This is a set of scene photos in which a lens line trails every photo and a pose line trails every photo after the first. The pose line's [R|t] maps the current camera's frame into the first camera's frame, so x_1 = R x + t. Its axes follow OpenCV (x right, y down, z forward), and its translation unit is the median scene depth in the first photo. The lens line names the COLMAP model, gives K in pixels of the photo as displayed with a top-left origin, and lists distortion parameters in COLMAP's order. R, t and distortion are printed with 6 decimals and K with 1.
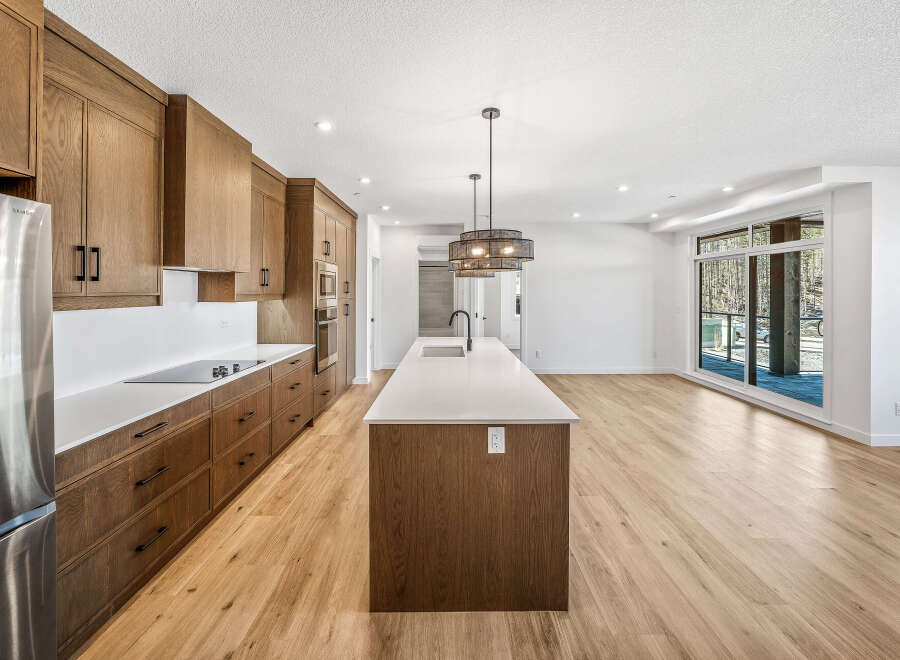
lens RADIAL K [[382.0, 0, 451.6], [0, 382.0, 292.7], [0, 0, 1]] dist [-0.000877, -0.000004]
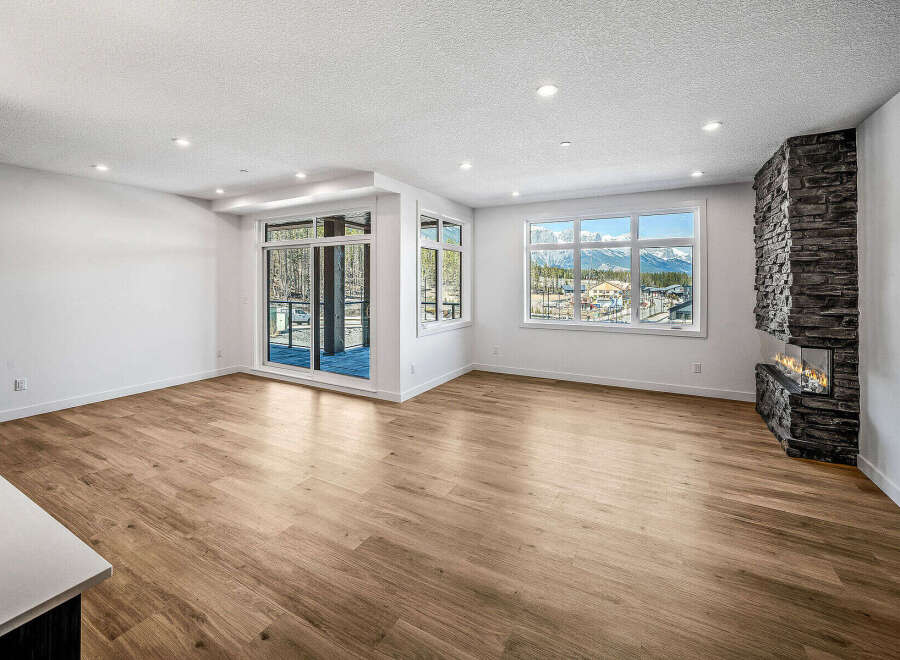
lens RADIAL K [[389.8, 0, 451.8], [0, 389.8, 279.7], [0, 0, 1]] dist [-0.000401, 0.000023]
pose [[0.499029, -0.001331, 0.866584, 0.038395], [0.004658, 0.999988, -0.001147, -0.002491], [-0.866573, 0.004609, 0.499030, 0.123656]]
